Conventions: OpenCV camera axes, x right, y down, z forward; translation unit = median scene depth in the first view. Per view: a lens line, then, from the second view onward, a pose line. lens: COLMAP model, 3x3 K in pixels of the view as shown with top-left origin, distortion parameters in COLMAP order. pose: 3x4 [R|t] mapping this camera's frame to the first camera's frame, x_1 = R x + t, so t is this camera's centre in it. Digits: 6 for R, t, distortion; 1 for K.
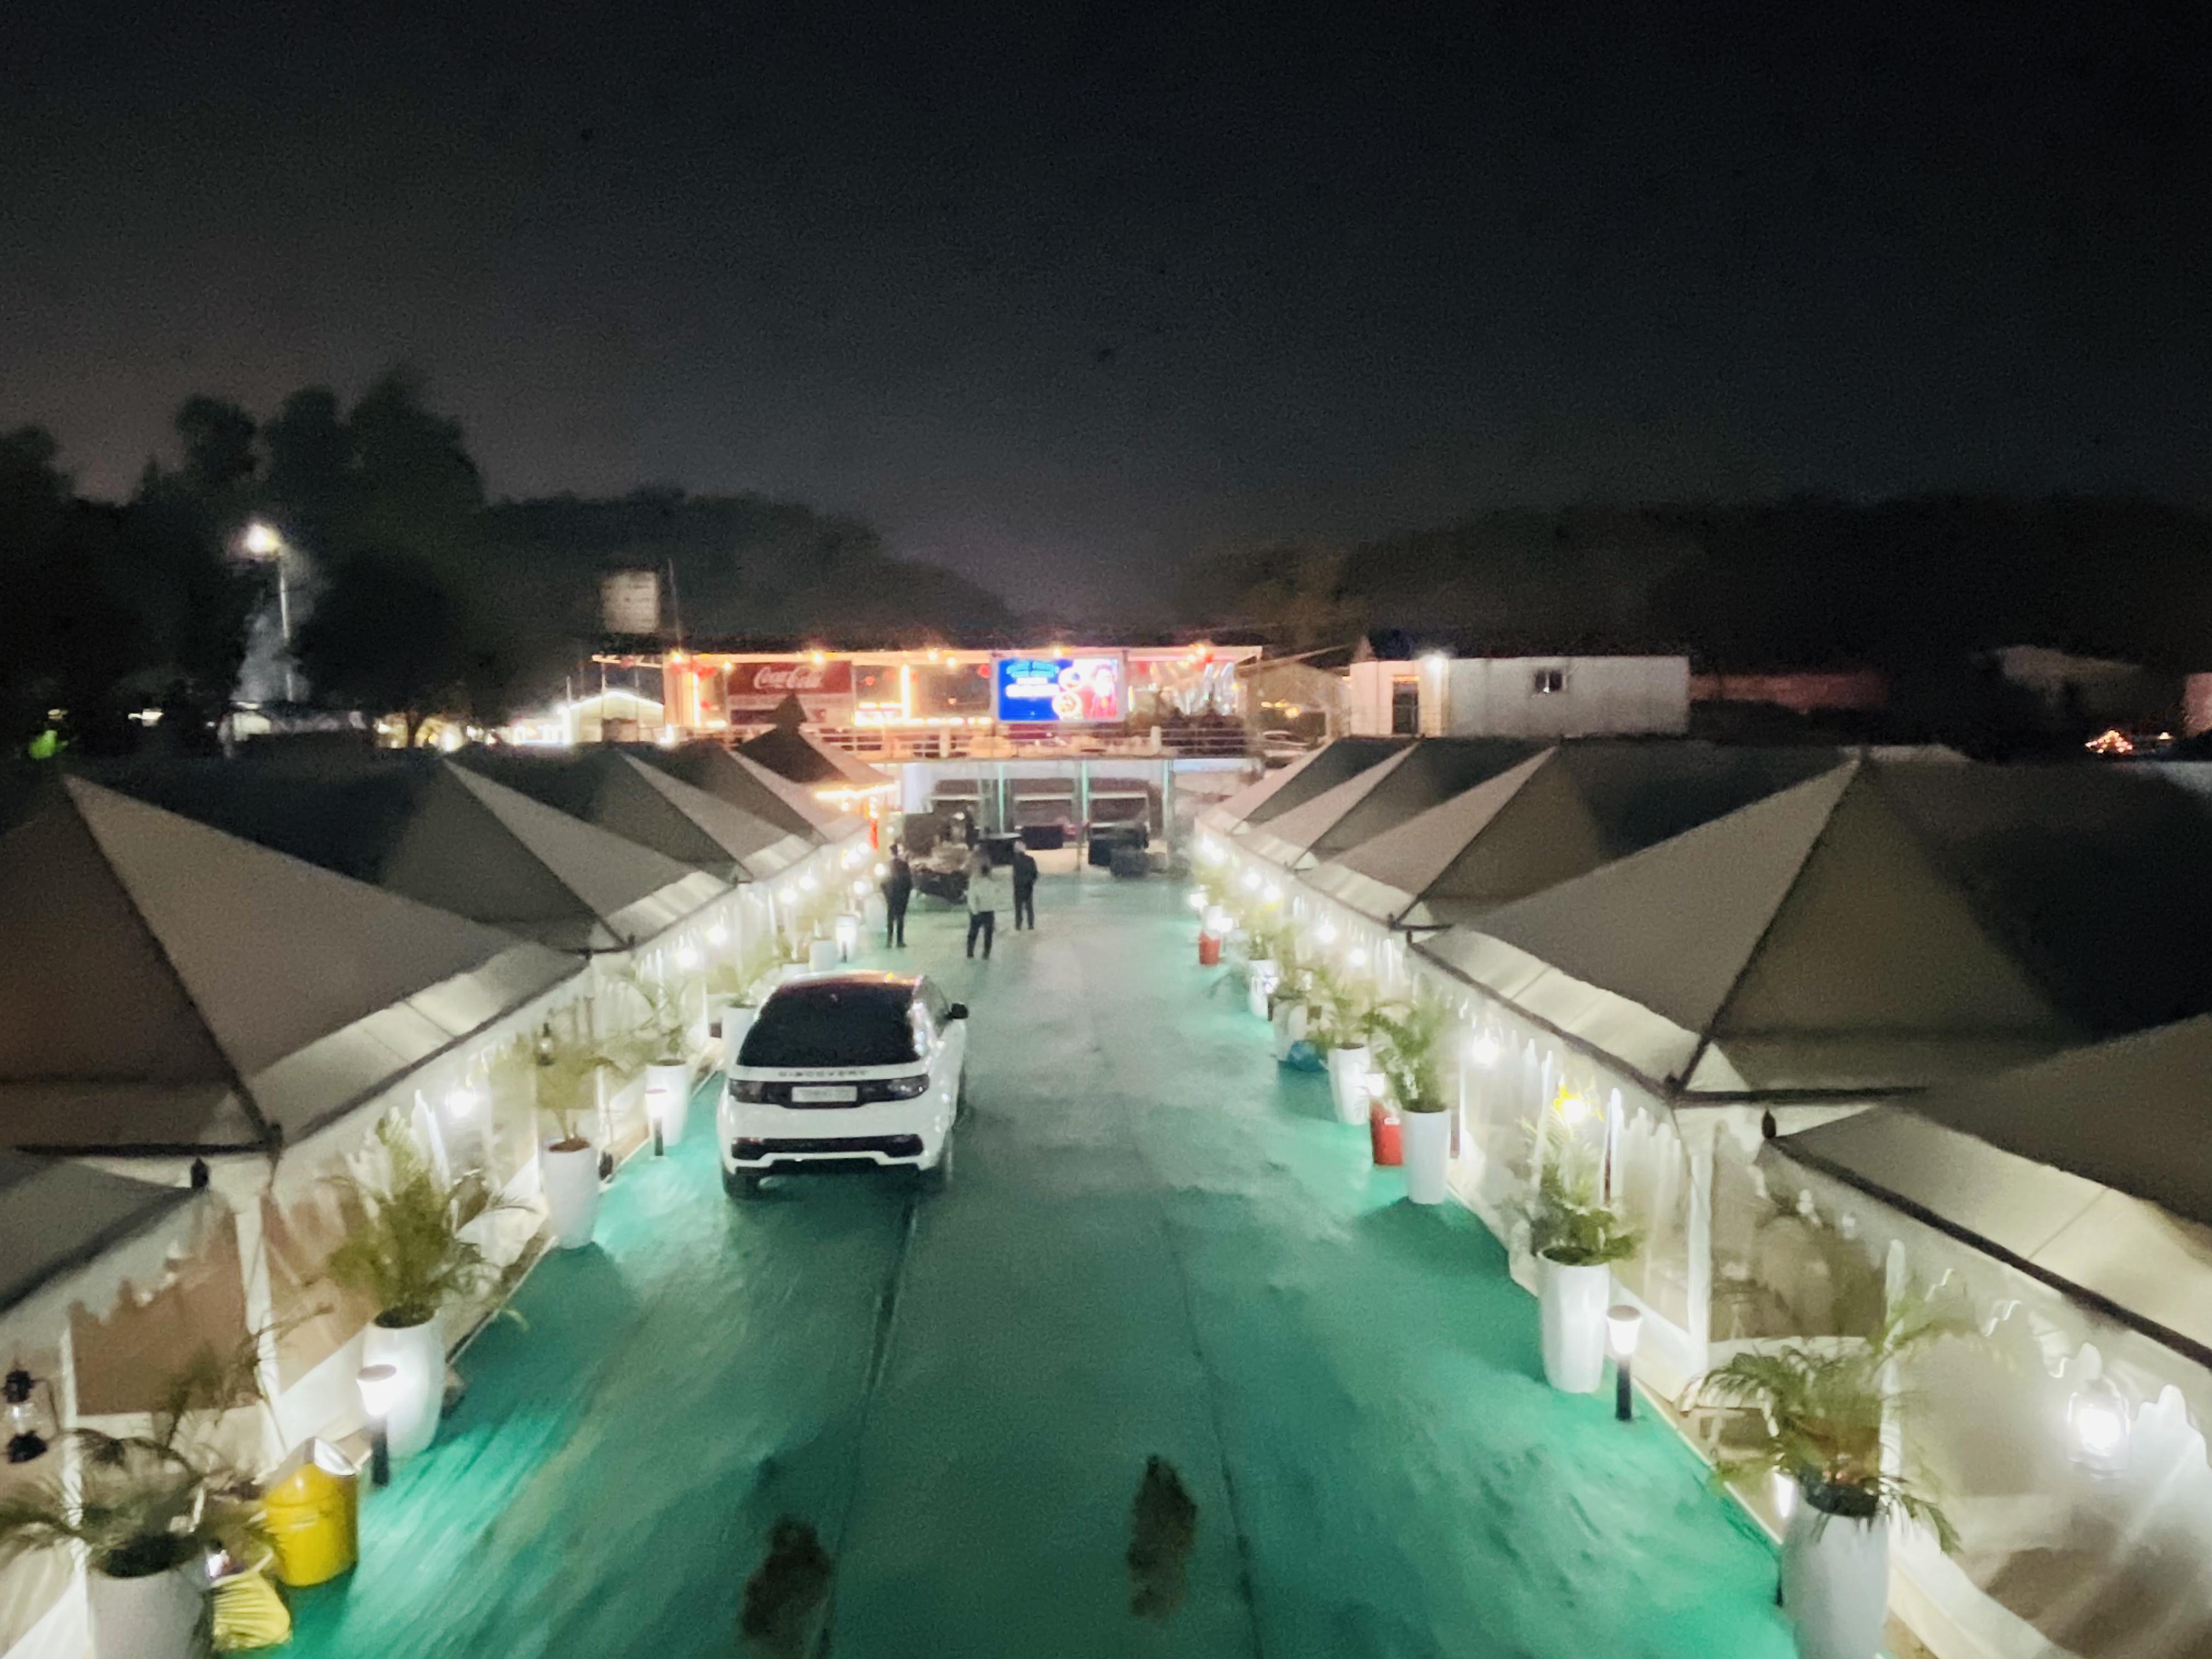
lens RADIAL K [[1450.3, 0, 1106.0], [0, 1450.3, 829.5], [0, 0, 1]] dist [0.001993, 0.000013]
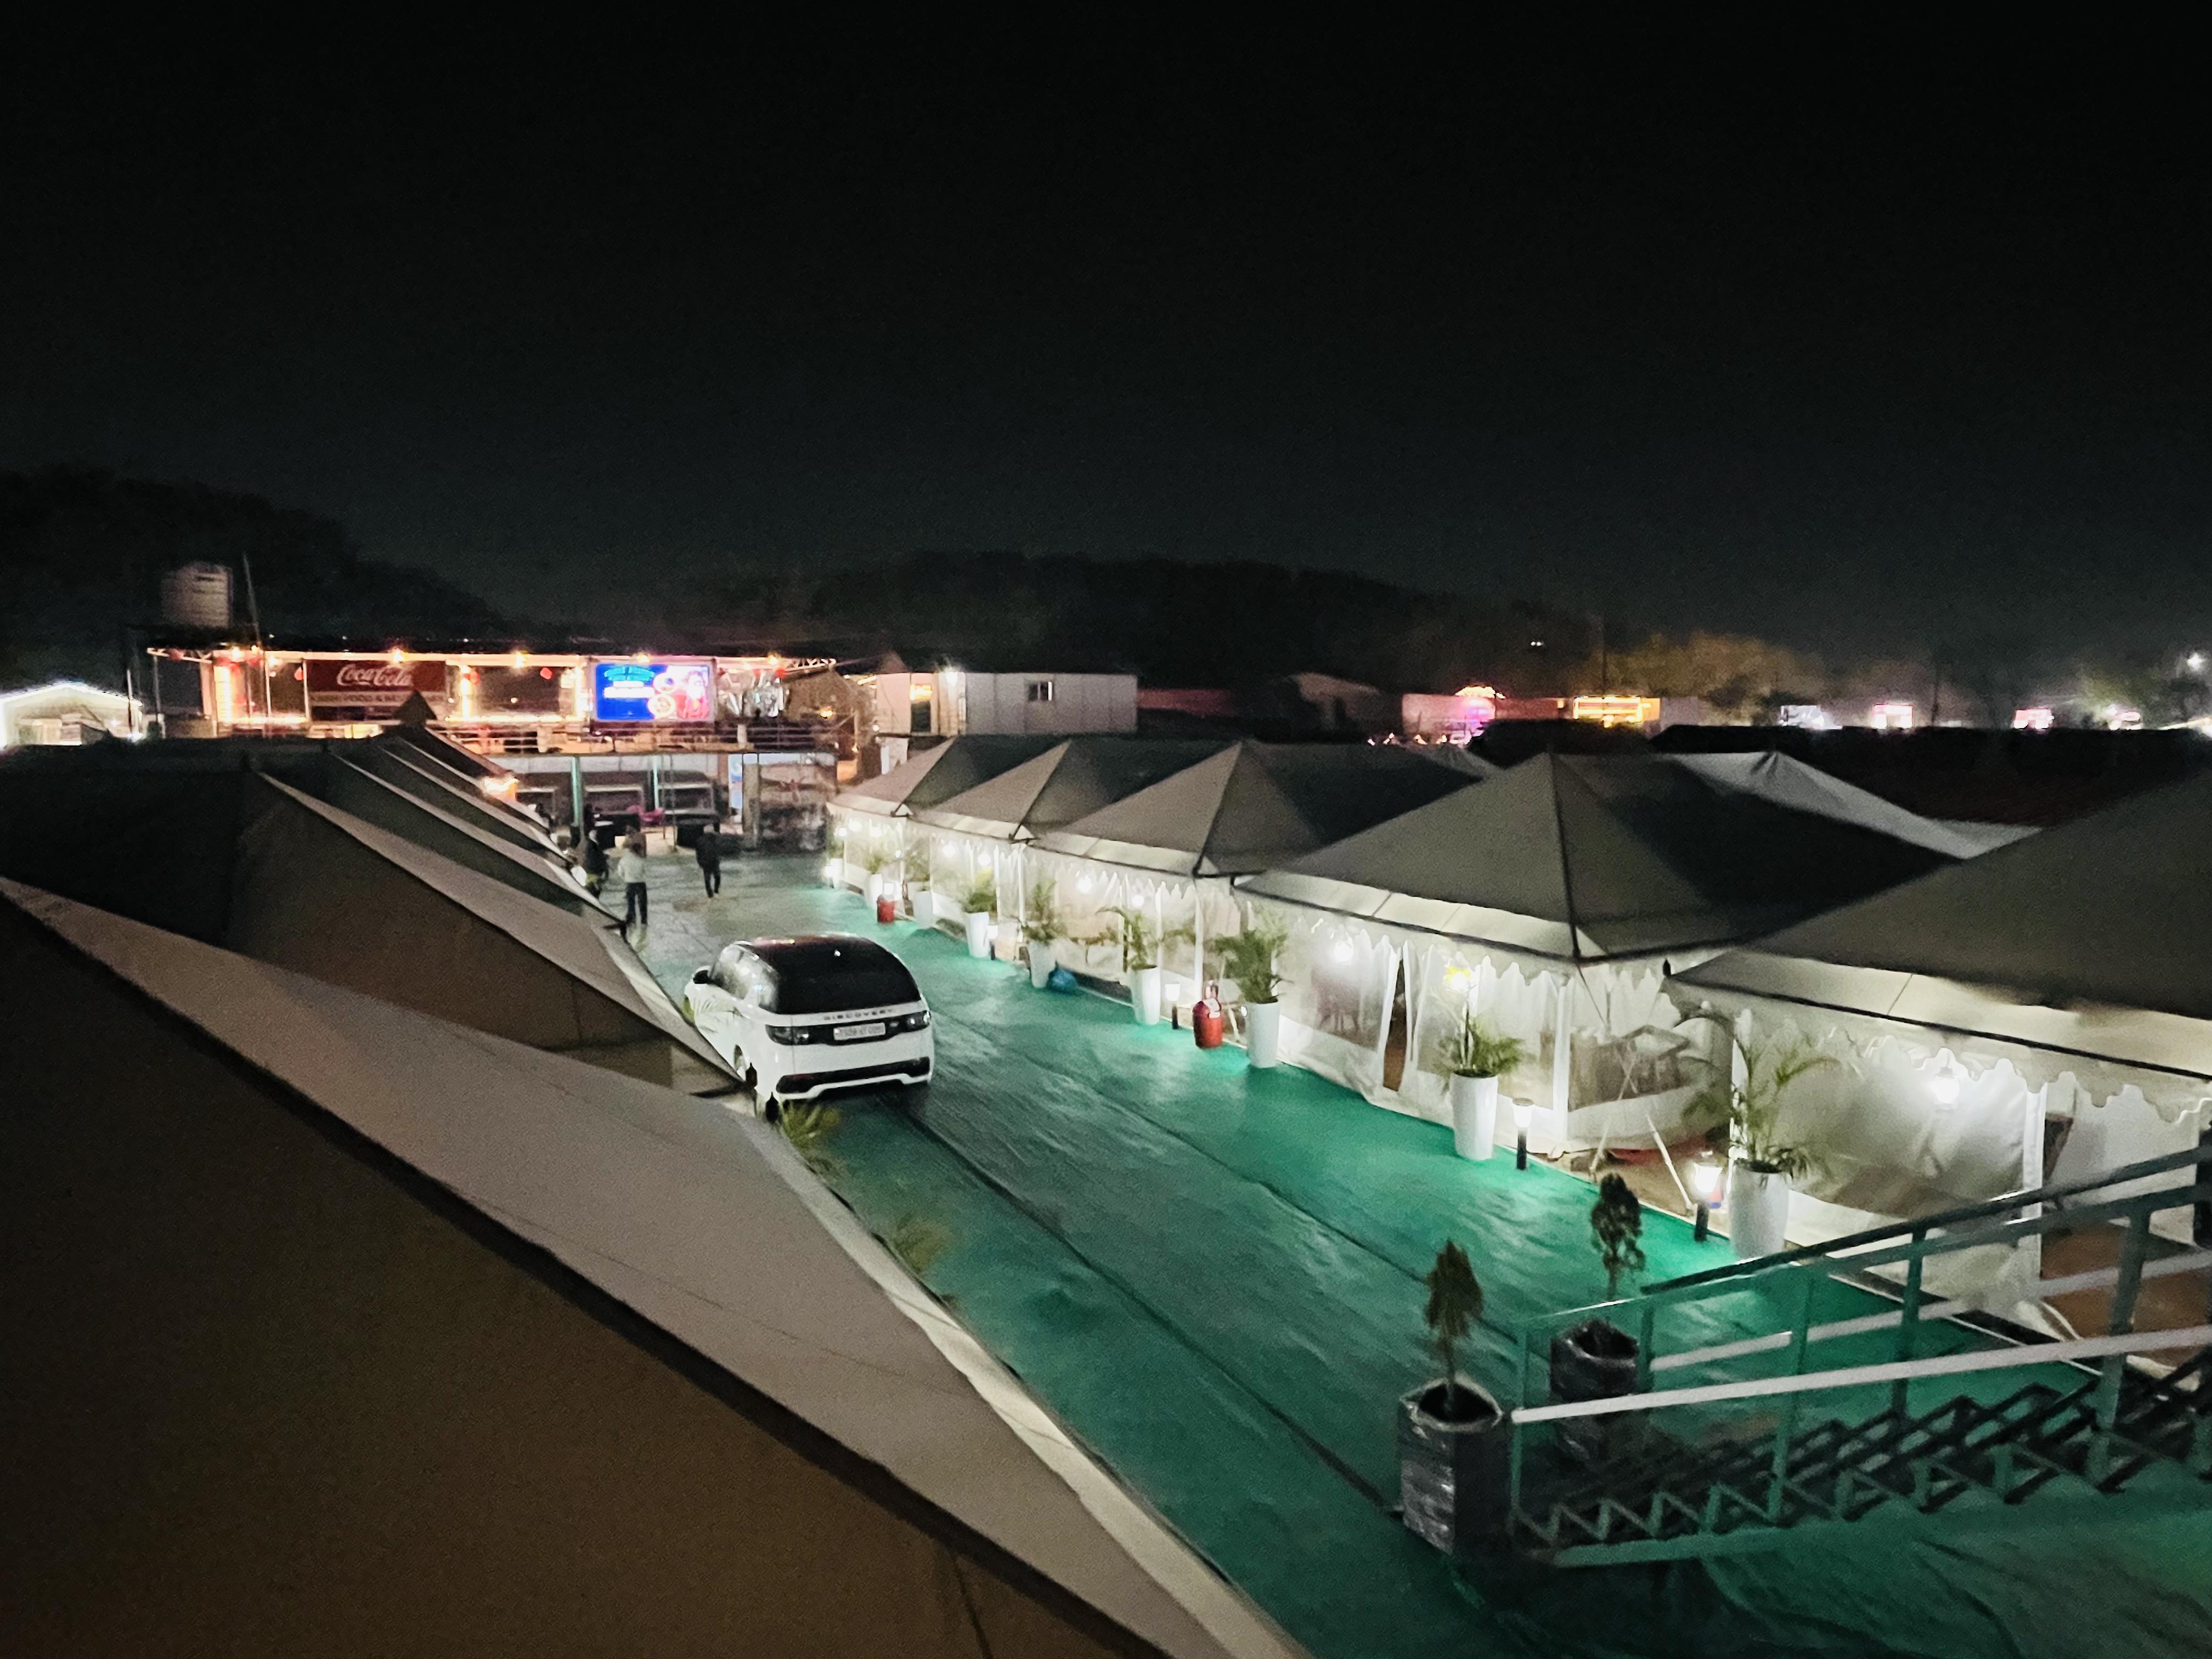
lens RADIAL K [[1213.7, 0, 1106.0], [0, 1213.7, 829.5], [0, 0, 1]] dist [-0.001253, 0.000306]
pose [[0.905464, -0.029543, 0.423393, -0.116654], [0.023386, 0.999532, 0.019731, -0.000389], [-0.423778, -0.007964, 0.905731, -0.001296]]
